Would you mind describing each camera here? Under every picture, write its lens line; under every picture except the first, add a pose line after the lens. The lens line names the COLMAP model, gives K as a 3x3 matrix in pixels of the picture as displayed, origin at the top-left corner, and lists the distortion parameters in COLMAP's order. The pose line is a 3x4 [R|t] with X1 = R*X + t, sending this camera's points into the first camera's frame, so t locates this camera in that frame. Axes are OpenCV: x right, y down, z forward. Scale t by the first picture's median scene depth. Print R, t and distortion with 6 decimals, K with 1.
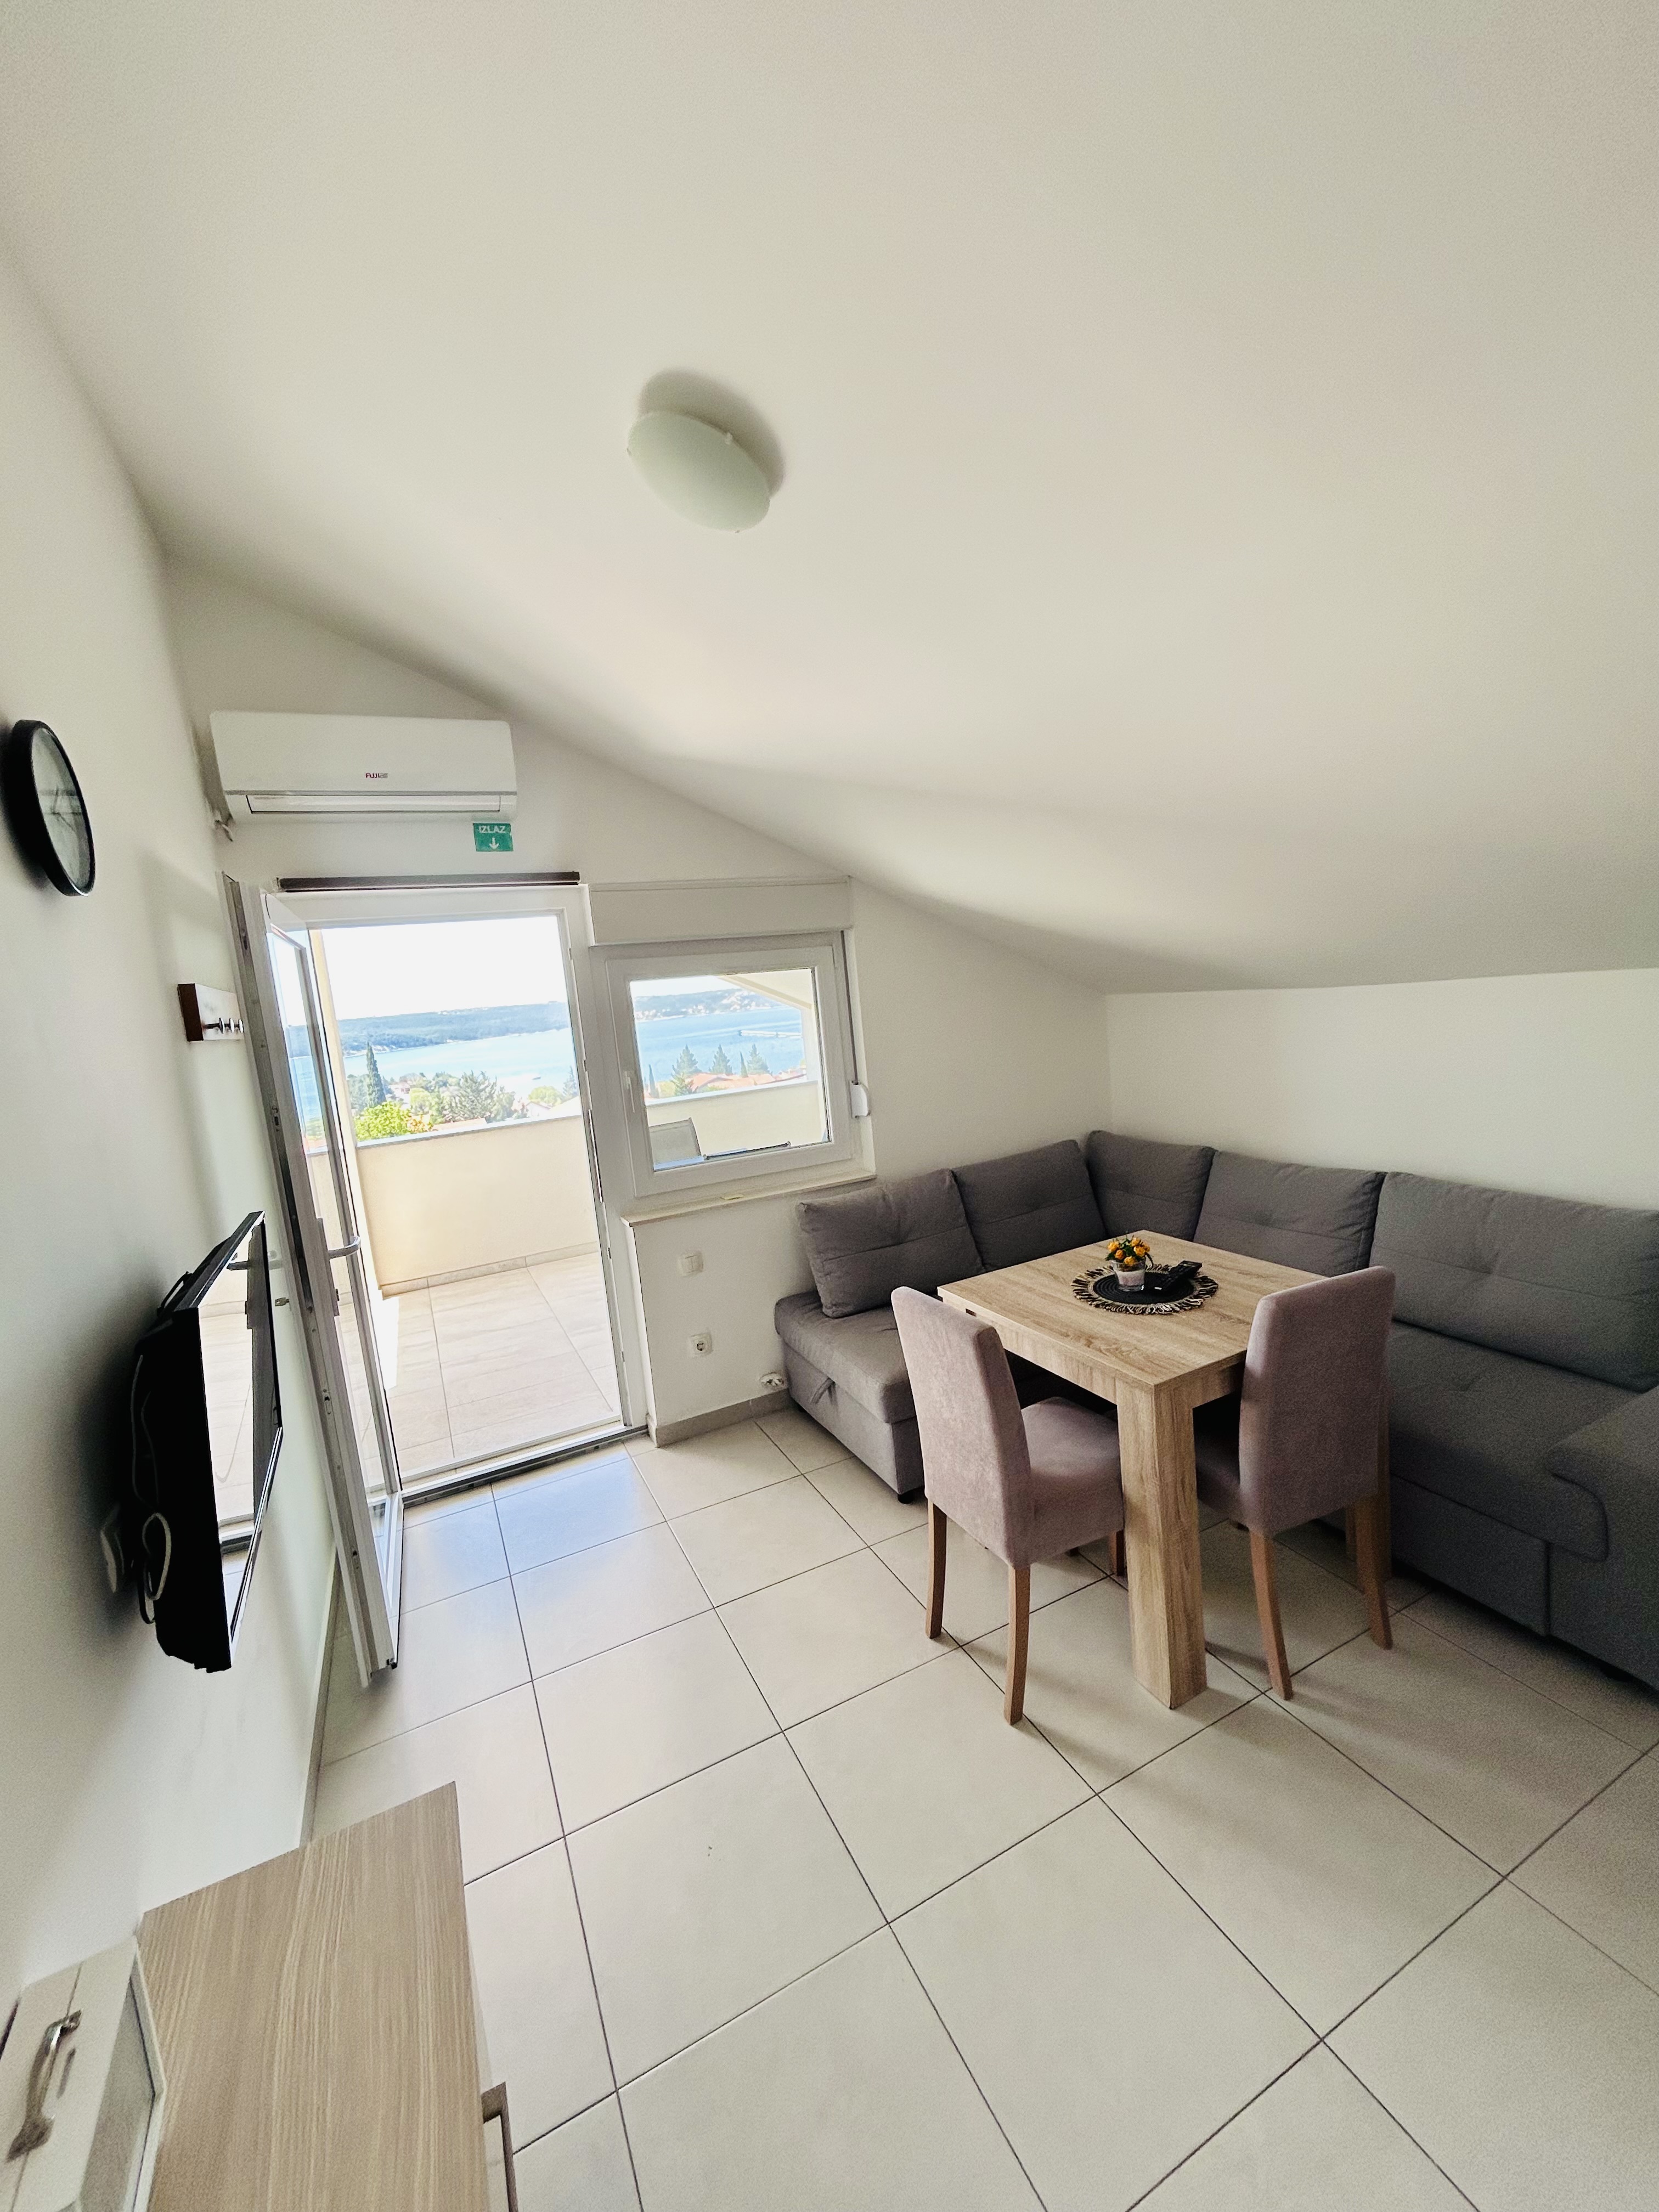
lens RADIAL K [[880.0, 0, 829.5], [0, 880.0, 1106.0], [0, 0, 1]] dist [0.000446, 0.000013]
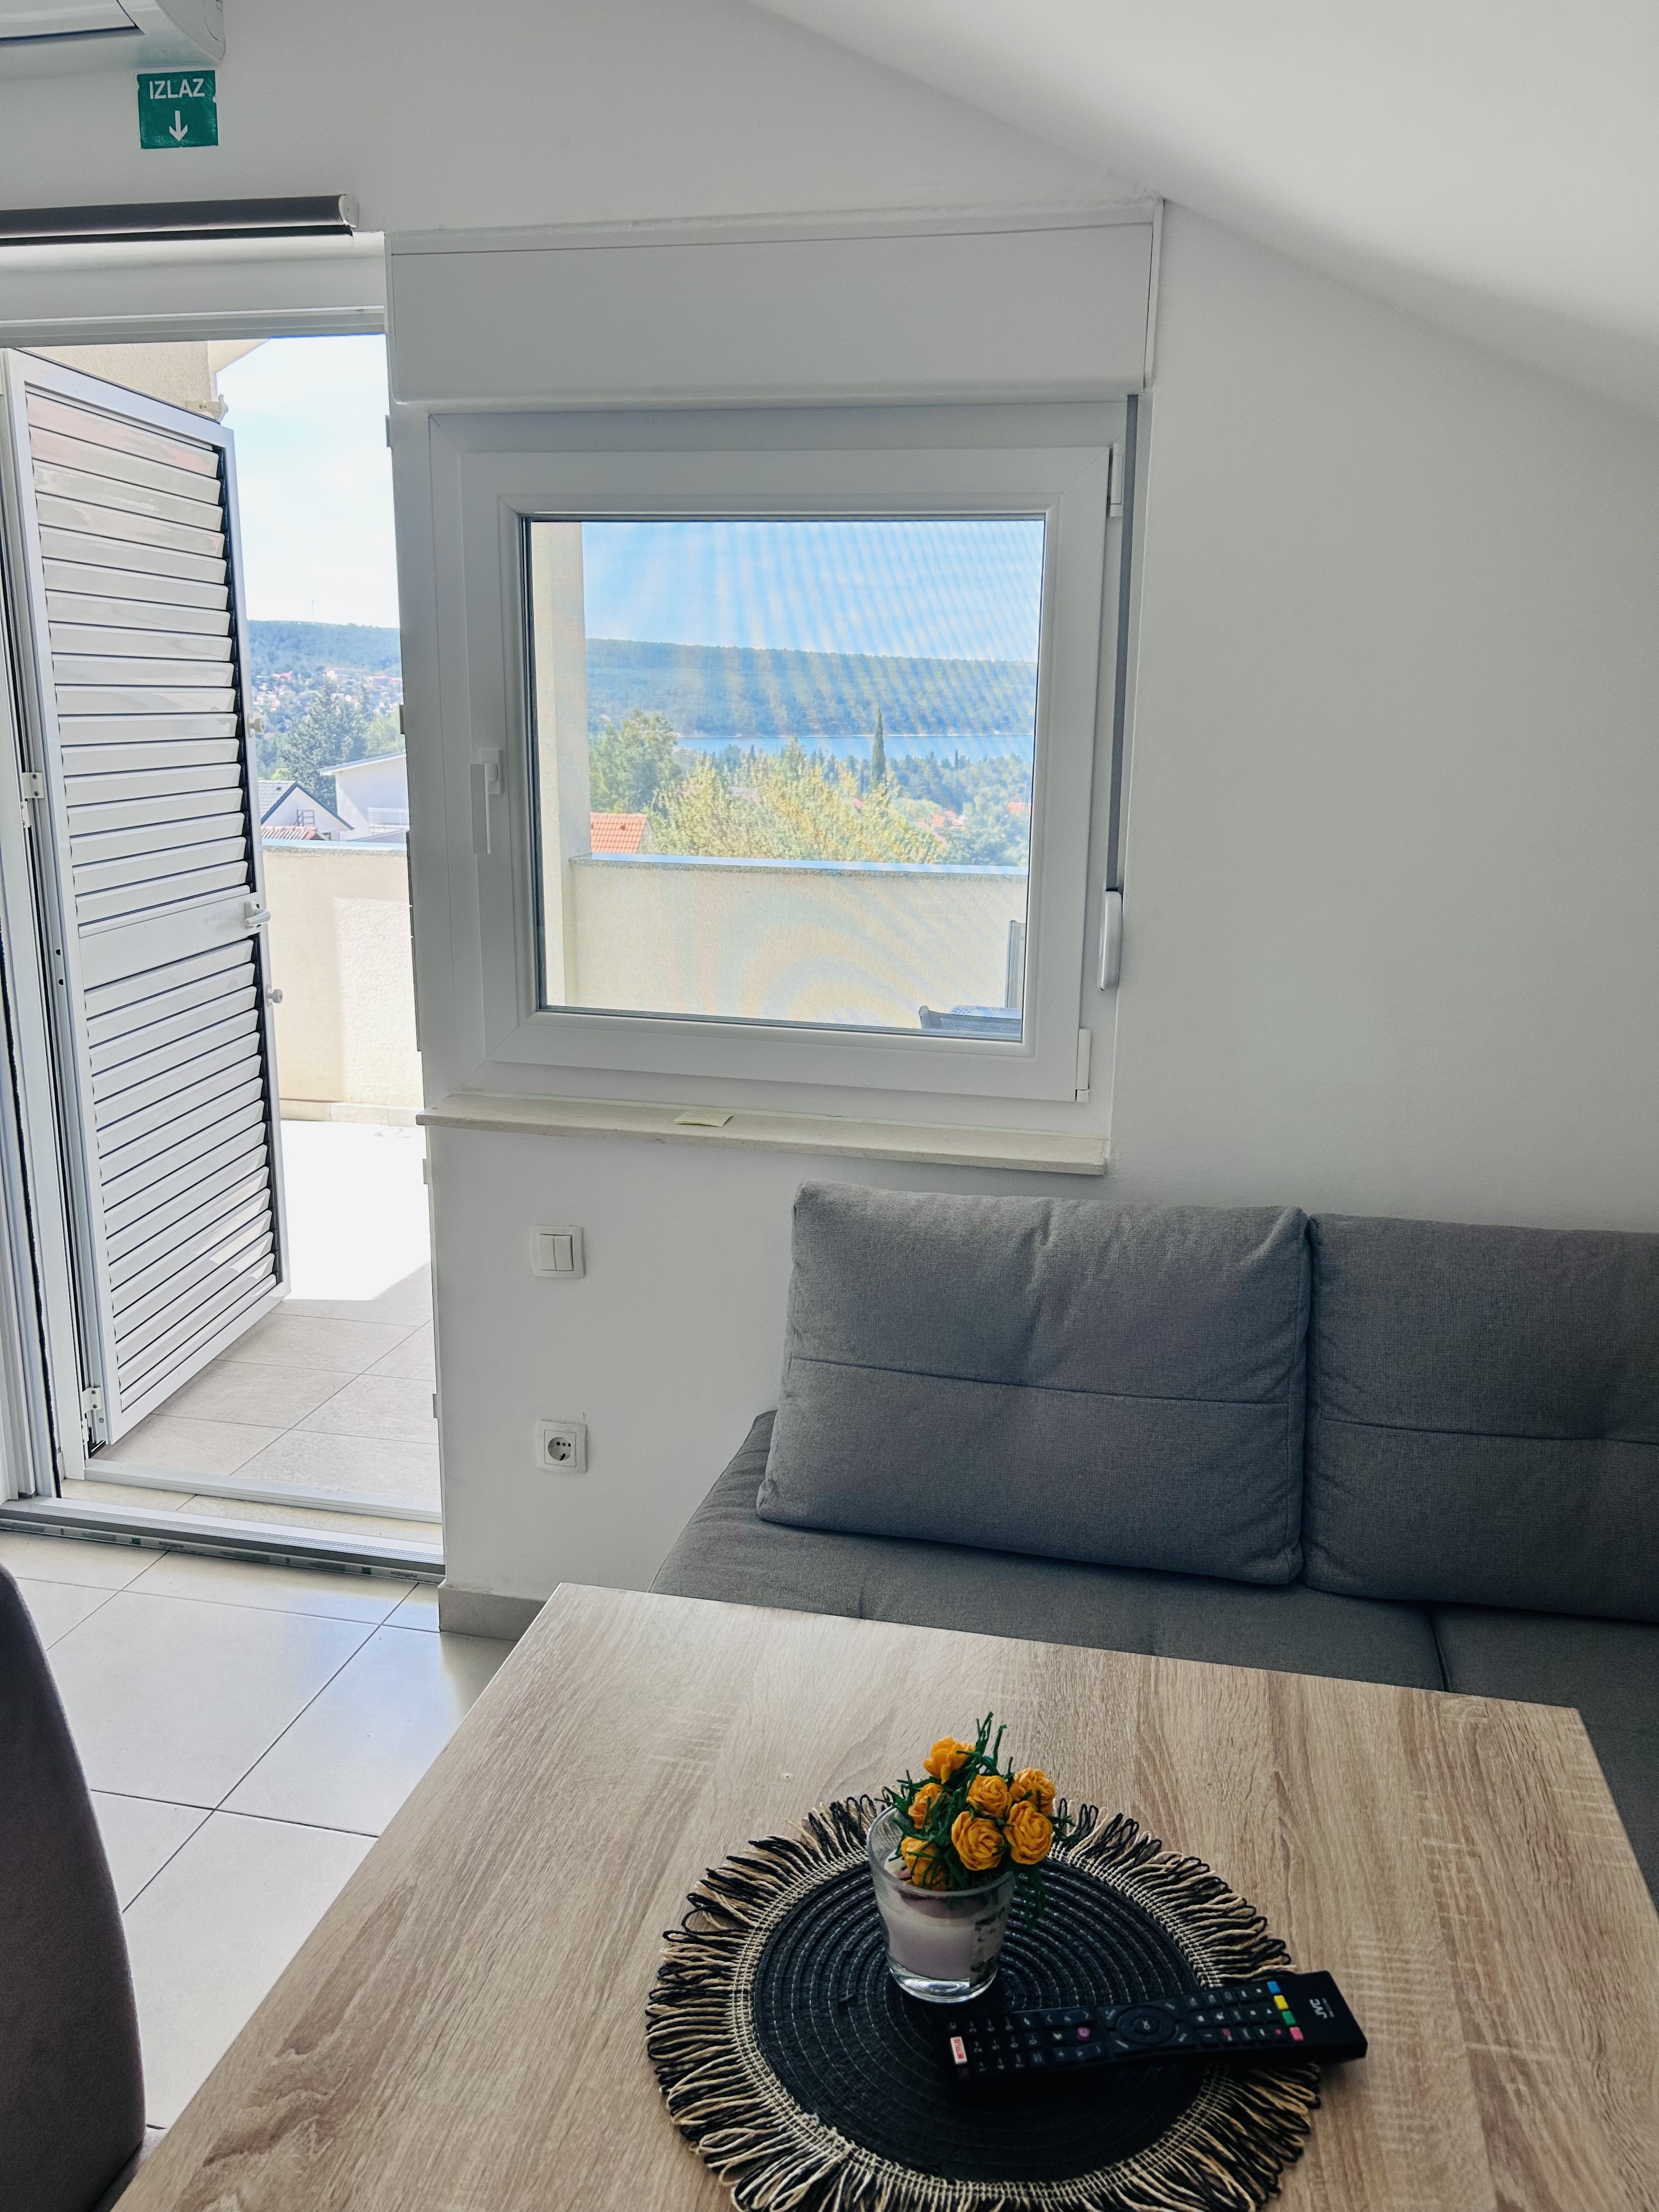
lens RADIAL K [[1666.4, 0, 829.5], [0, 1666.4, 1106.0], [0, 0, 1]] dist [0.000703, -0.003293]
pose [[0.782154, 0.255792, -0.568160, 0.393245], [-0.172363, 0.965090, 0.197211, -0.062123], [0.598771, -0.056320, 0.798938, 0.518249]]
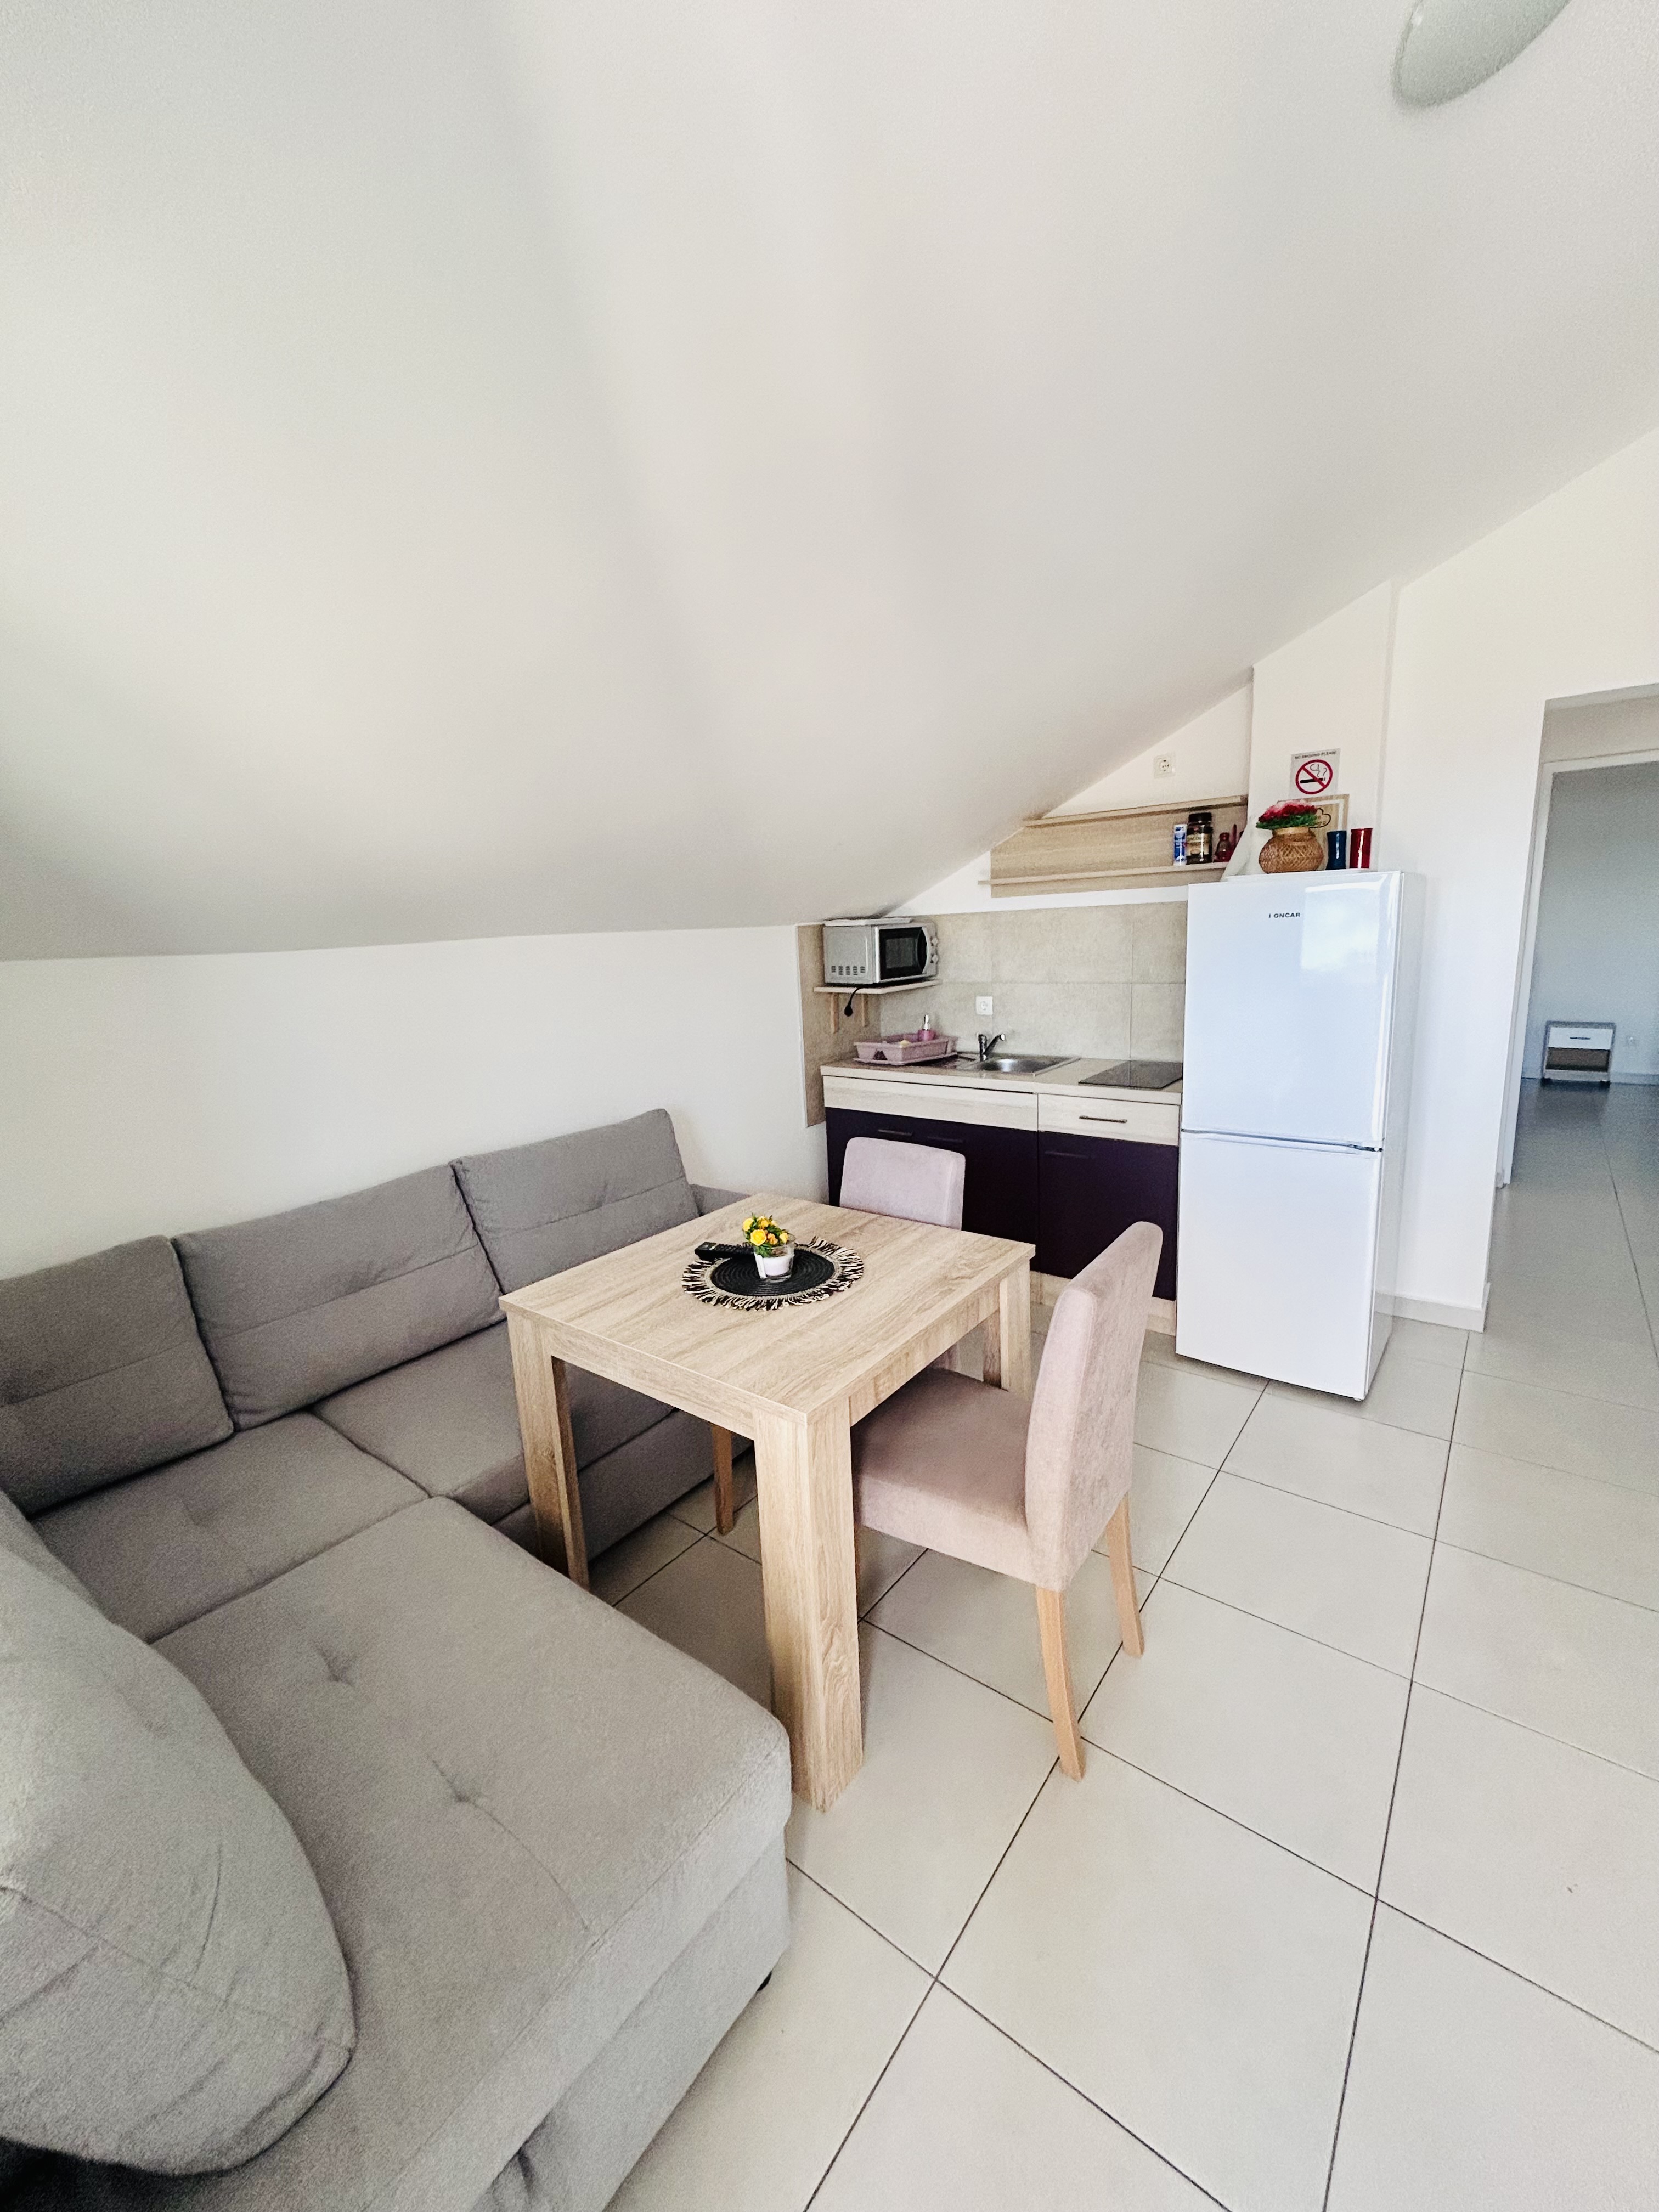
lens RADIAL K [[880.0, 0, 829.5], [0, 880.0, 1106.0], [0, 0, 1]] dist [0.000446, 0.000013]
pose [[-0.445083, -0.063572, 0.893230, -0.285584], [0.195852, 0.966418, 0.166371, -0.046855], [-0.873810, 0.248989, -0.417685, 0.976388]]
